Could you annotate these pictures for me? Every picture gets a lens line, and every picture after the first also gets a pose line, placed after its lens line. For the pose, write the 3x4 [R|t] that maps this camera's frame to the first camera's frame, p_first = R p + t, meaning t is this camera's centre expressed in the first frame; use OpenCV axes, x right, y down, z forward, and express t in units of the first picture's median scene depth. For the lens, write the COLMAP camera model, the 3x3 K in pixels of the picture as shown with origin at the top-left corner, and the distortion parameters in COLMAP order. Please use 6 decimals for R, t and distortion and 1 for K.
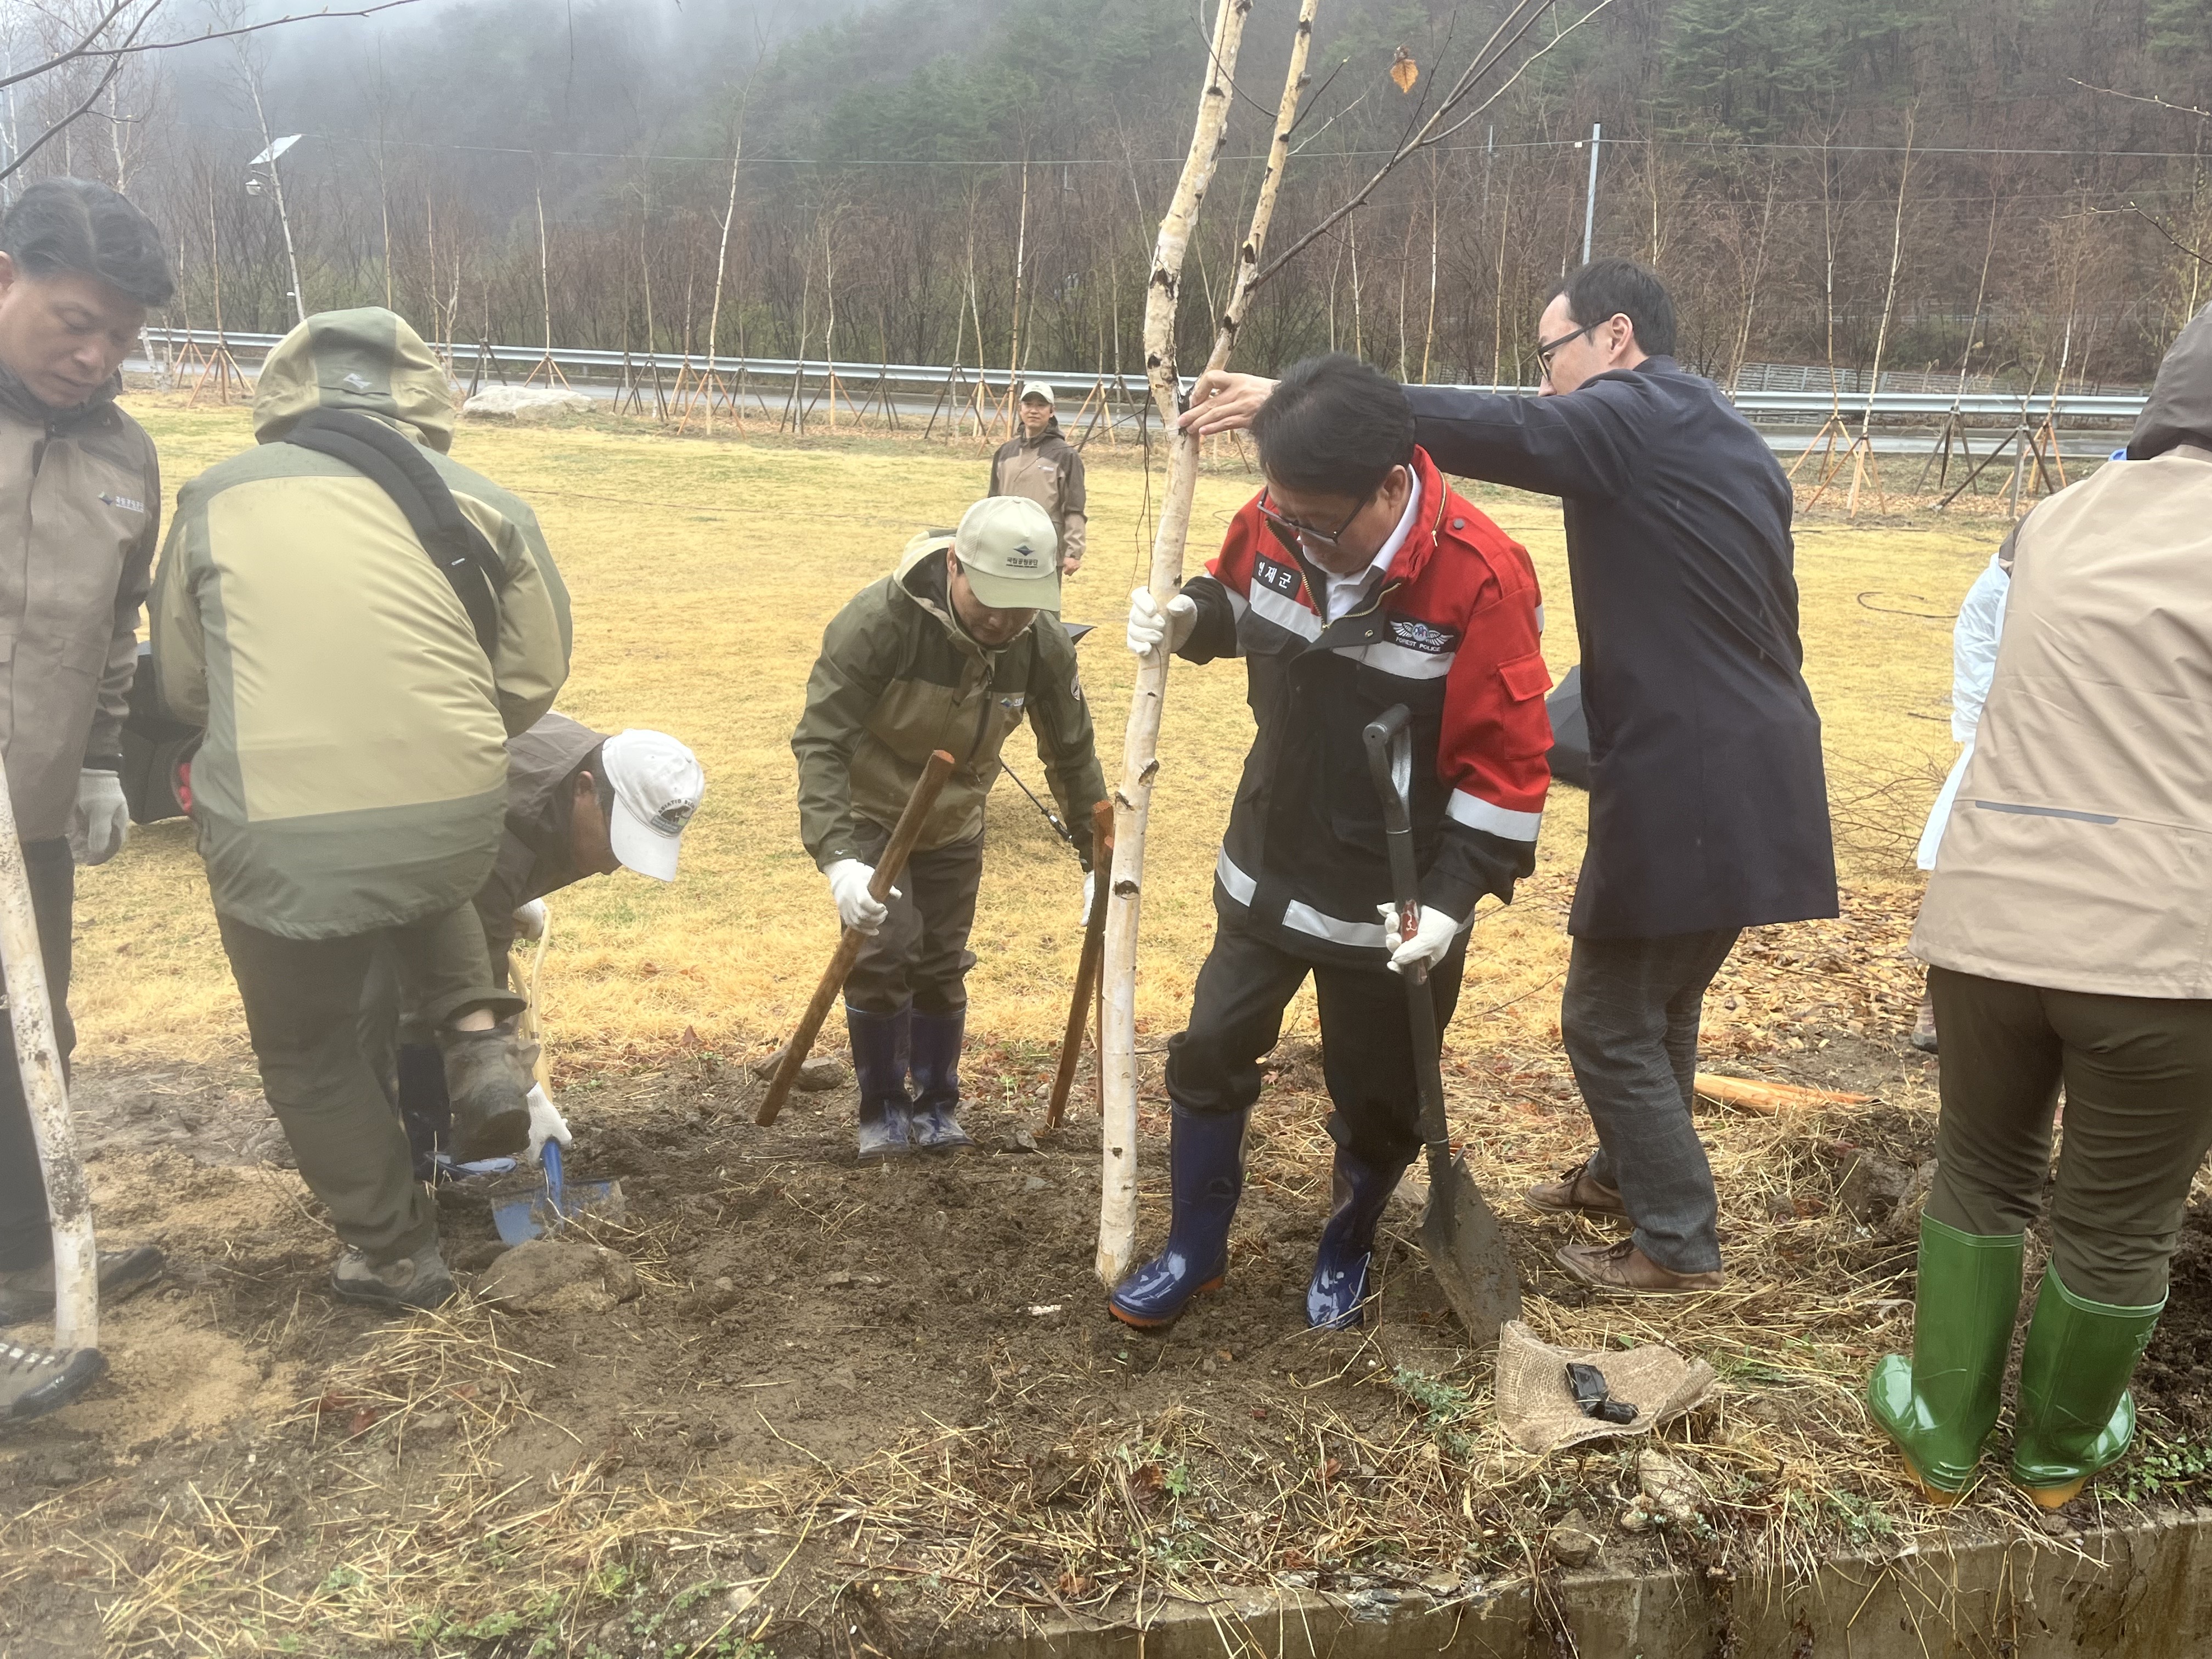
lens RADIAL K [[1859.7, 0, 1101.8], [0, 1859.7, 832.1], [0, 0, 1]] dist [-0.000521, -0.026224]
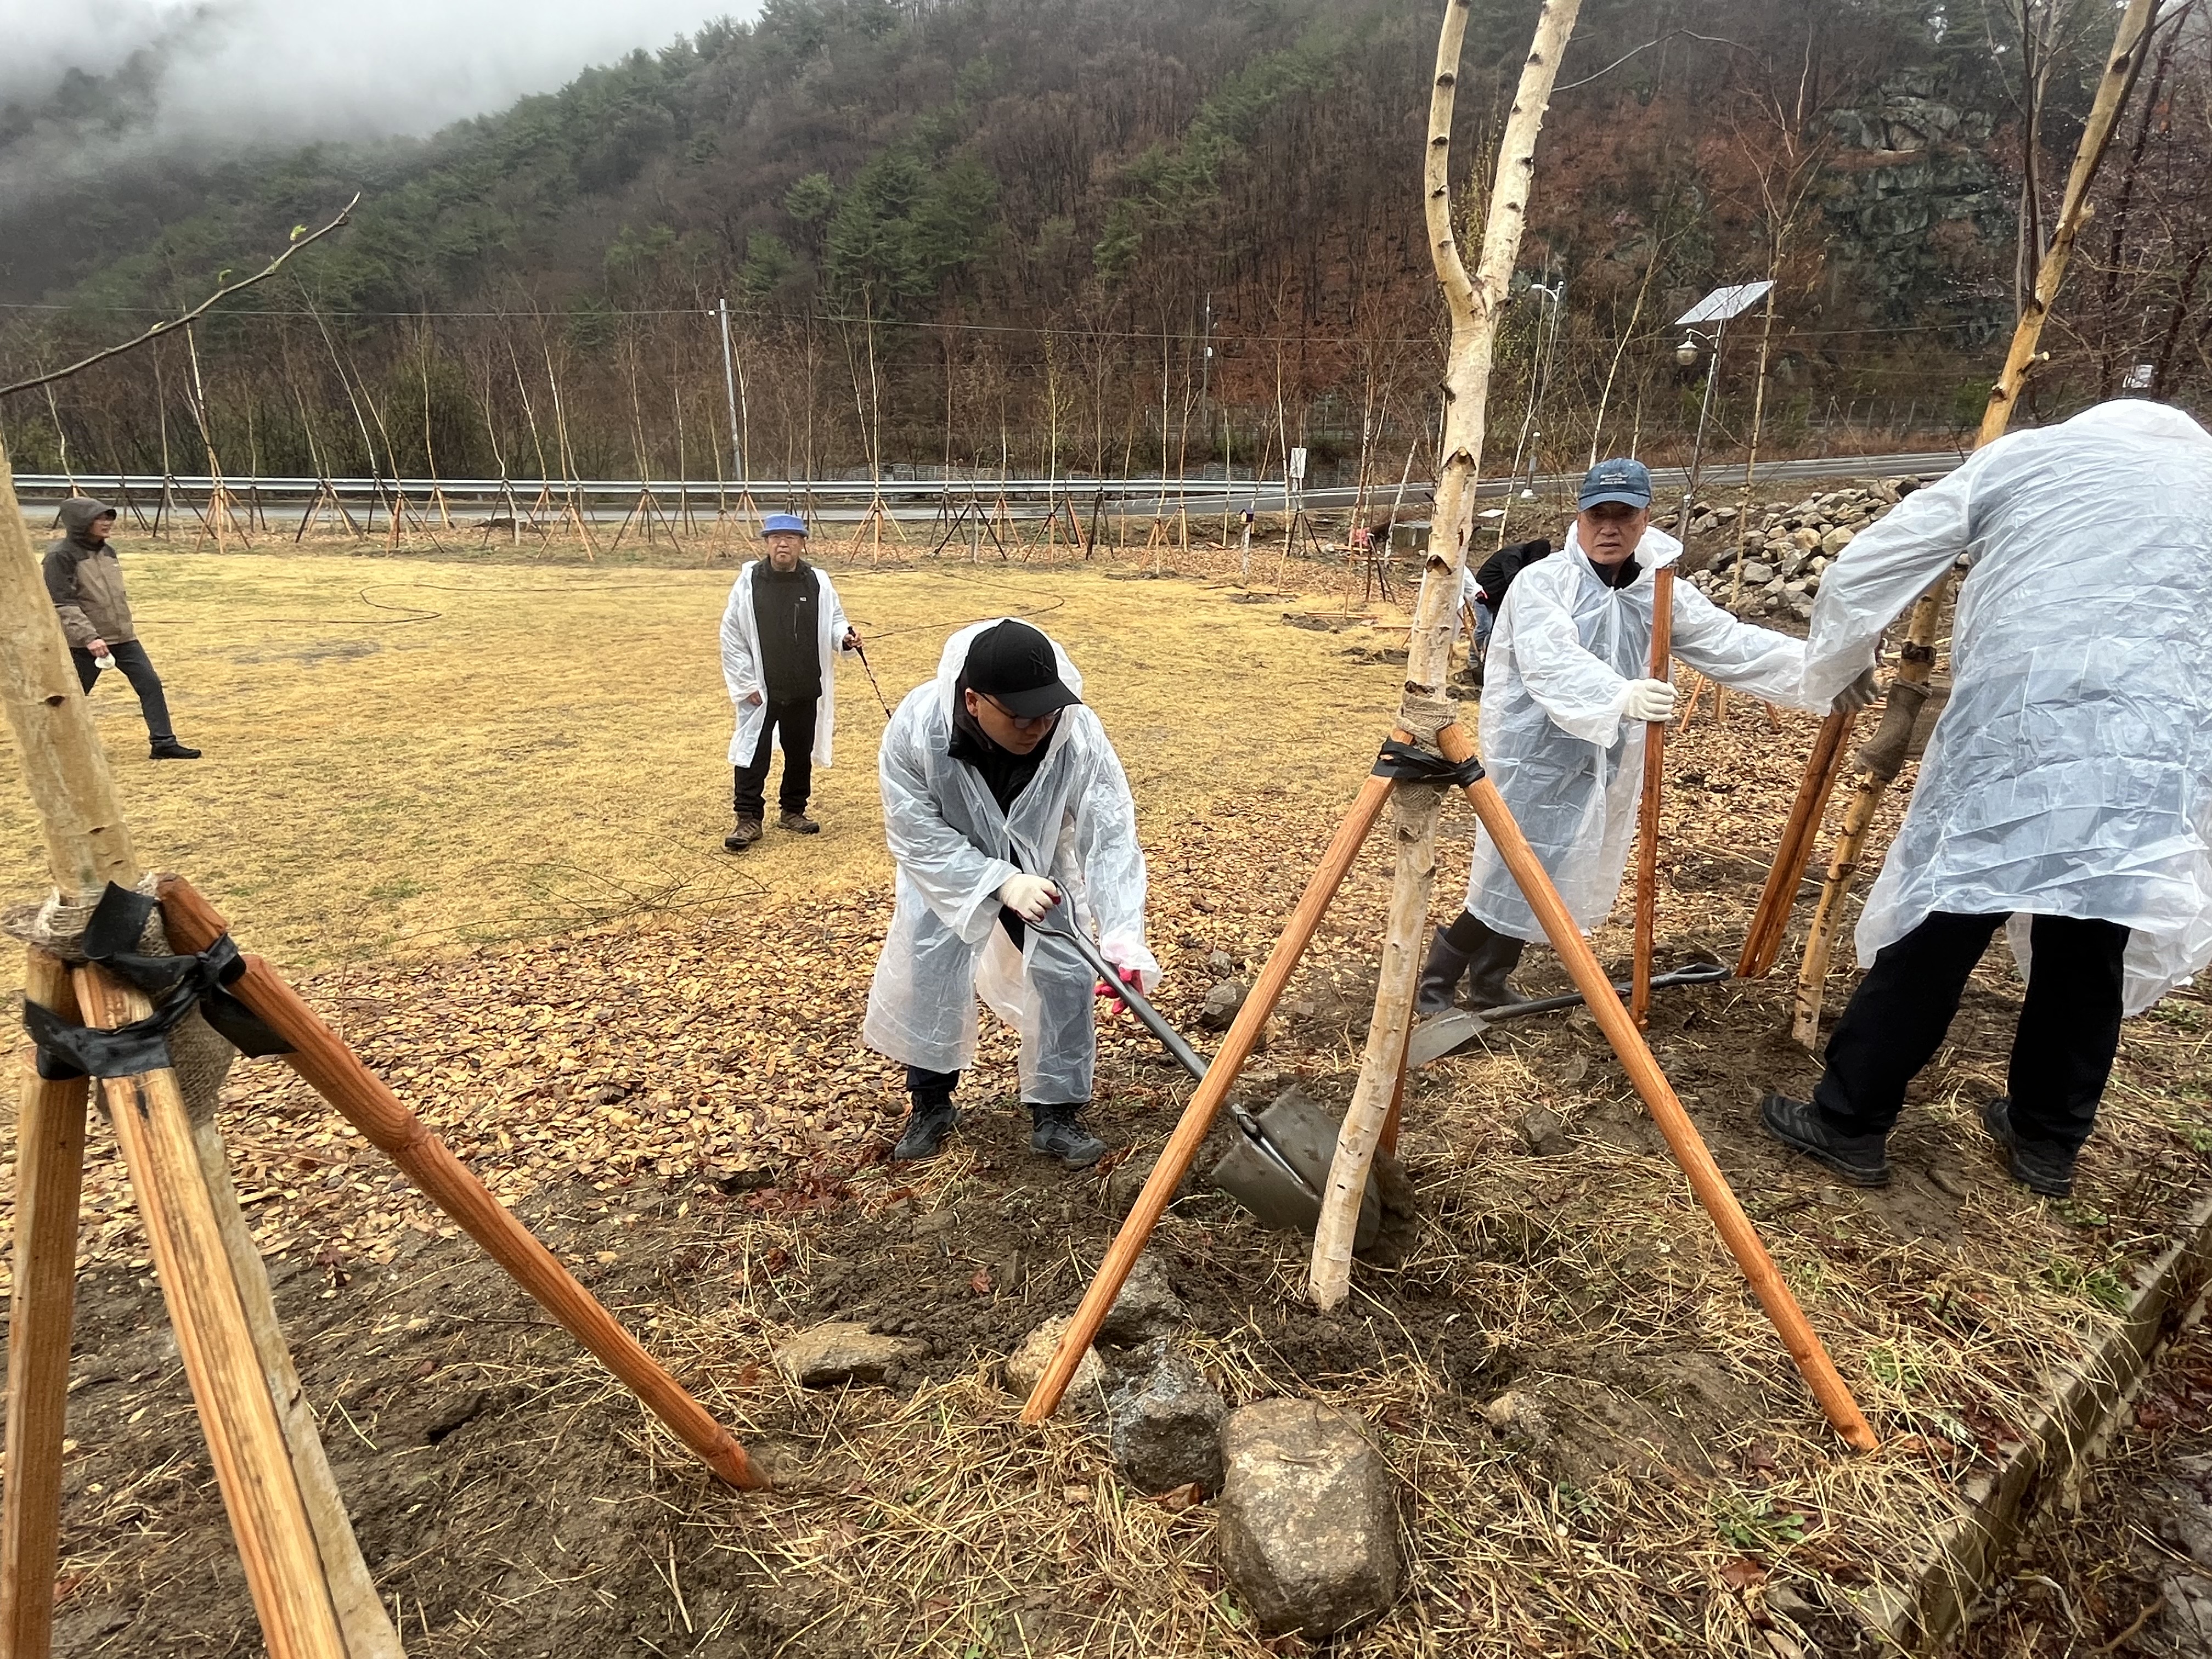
lens RADIAL K [[1153.2, 0, 1093.7], [0, 1153.2, 839.2], [0, 0, 1]] dist [-0.006100, -0.000090]
pose [[0.886680, -0.156573, 0.435068, 0.096716], [0.128126, 0.987276, 0.094177, -0.011789], [-0.444278, -0.027762, 0.895459, 0.063654]]
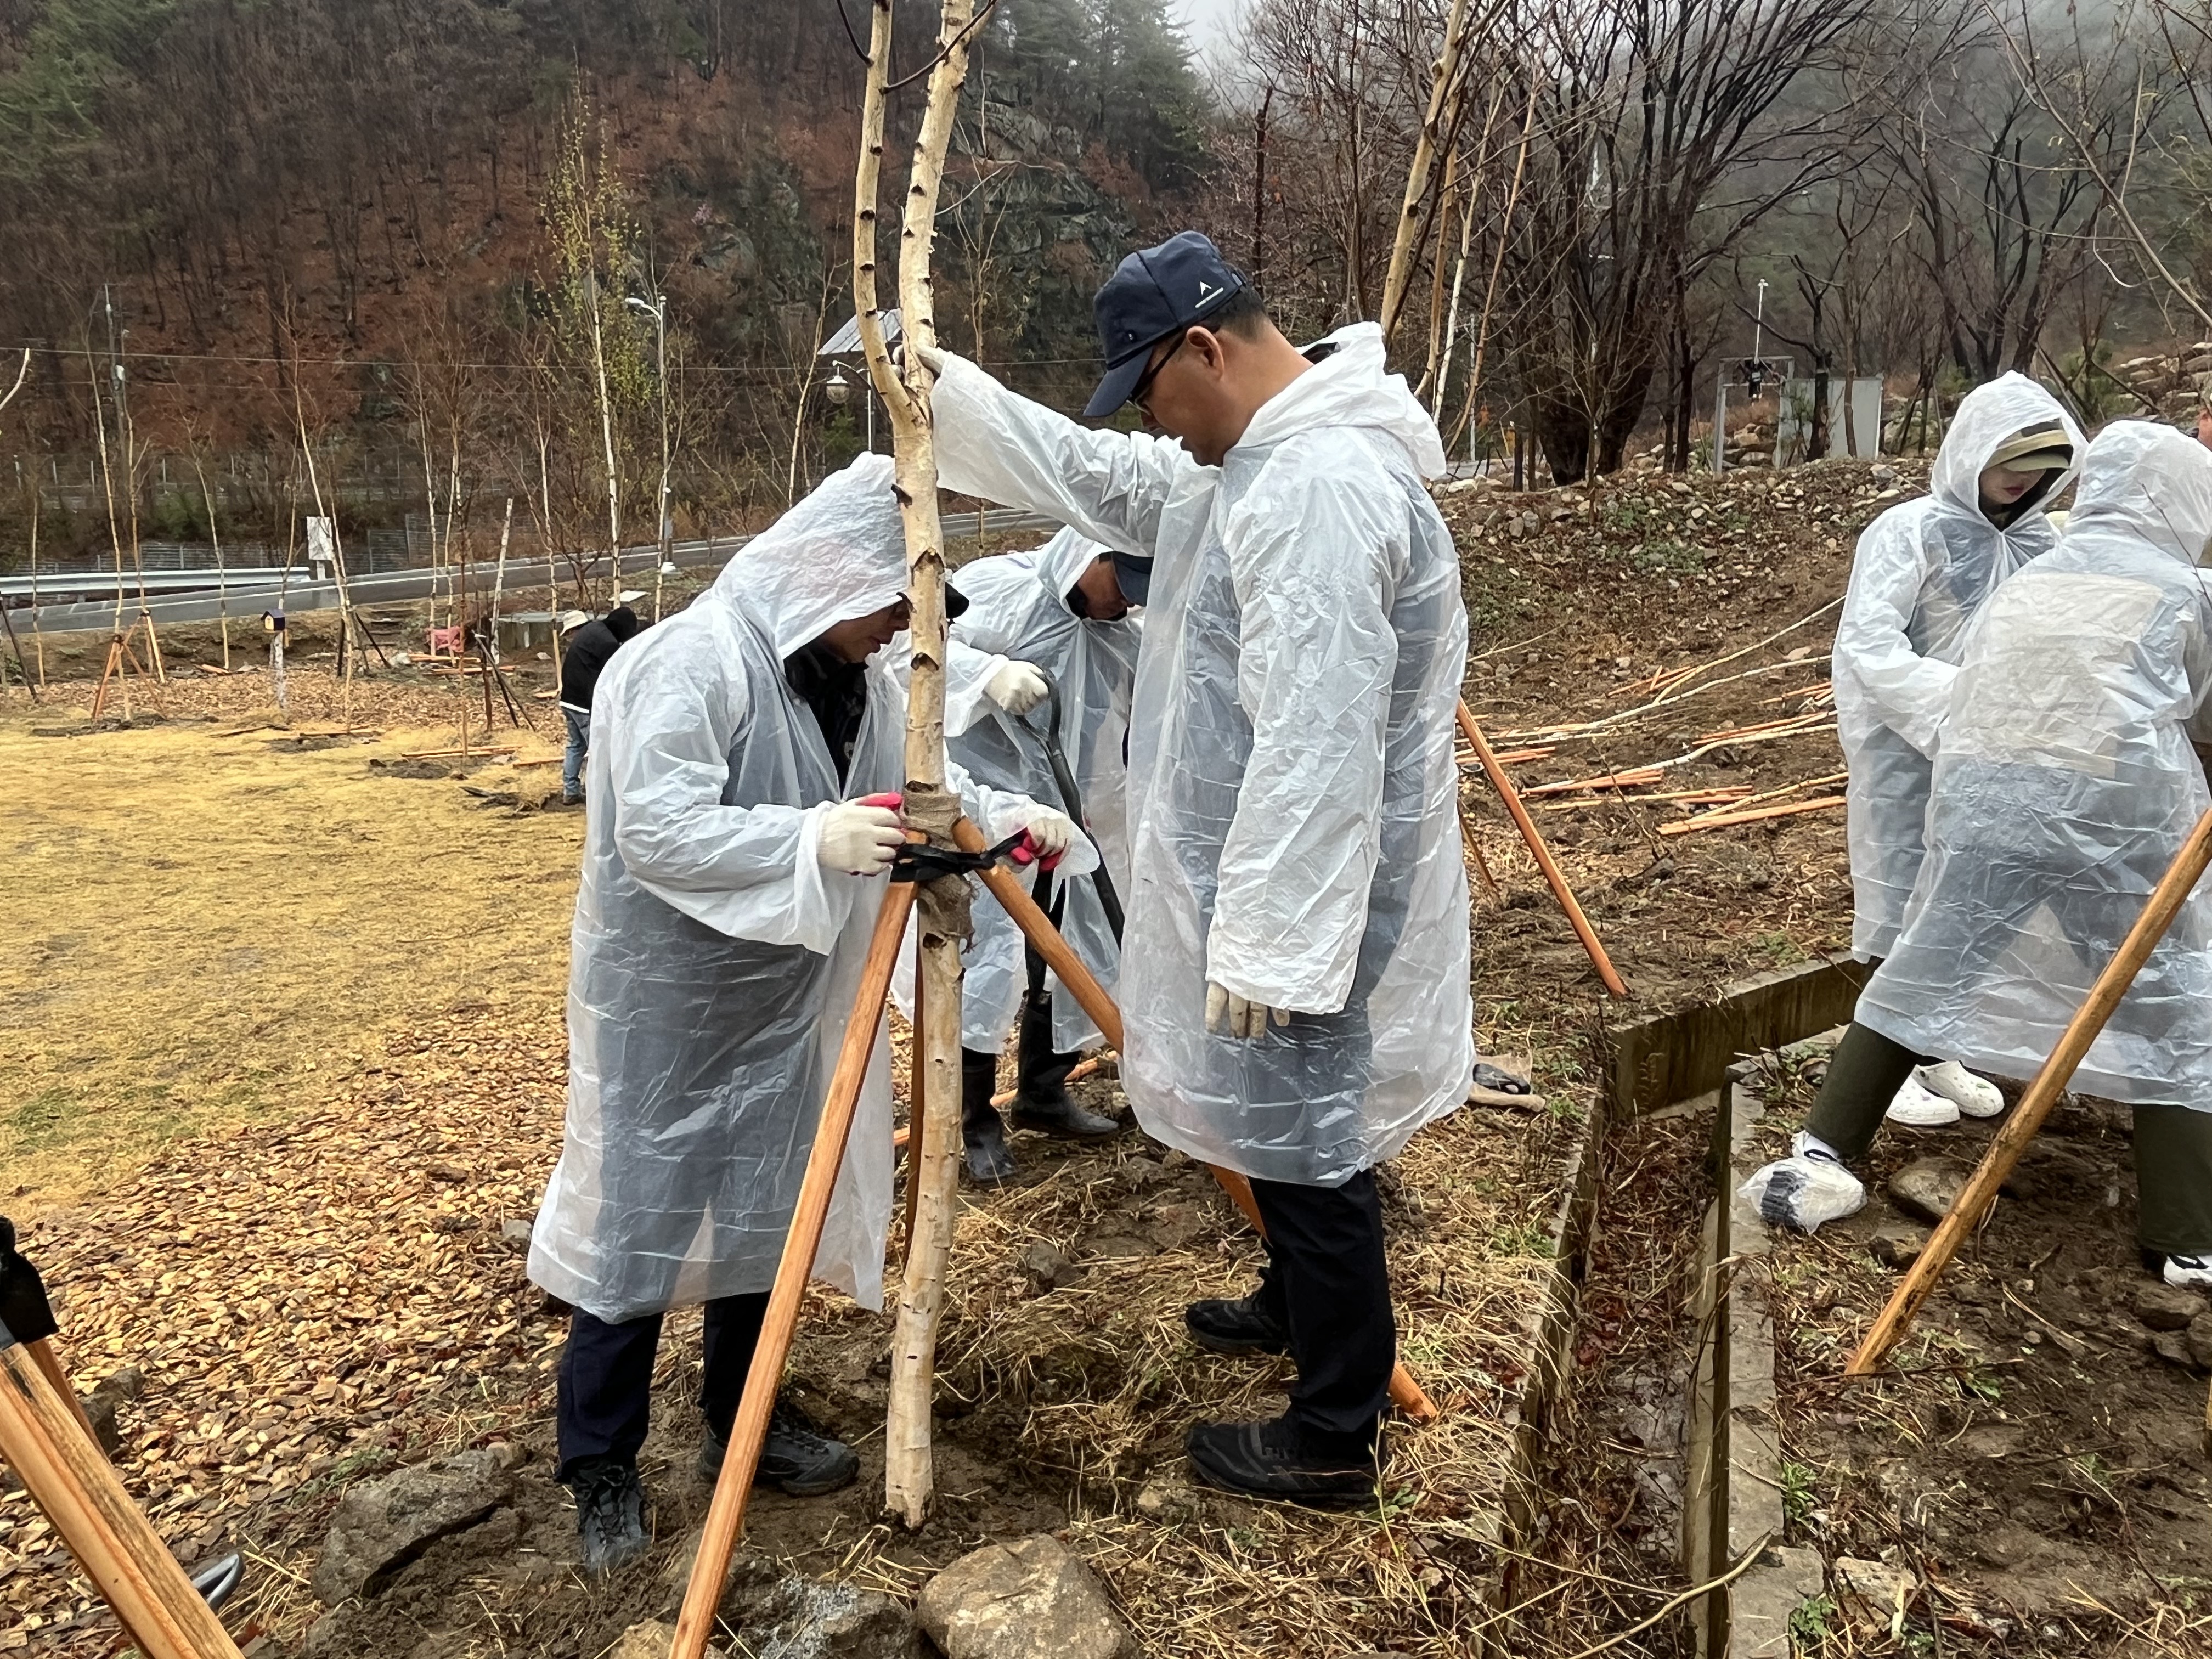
lens RADIAL K [[1696.0, 0, 1084.8], [0, 1696.0, 821.0], [0, 0, 1]] dist [-0.008276, -0.000348]
pose [[0.473221, -0.187005, 0.860867, 0.070555], [0.258826, 0.963594, 0.067043, -0.013546], [-0.842064, 0.191089, 0.504394, 0.060432]]
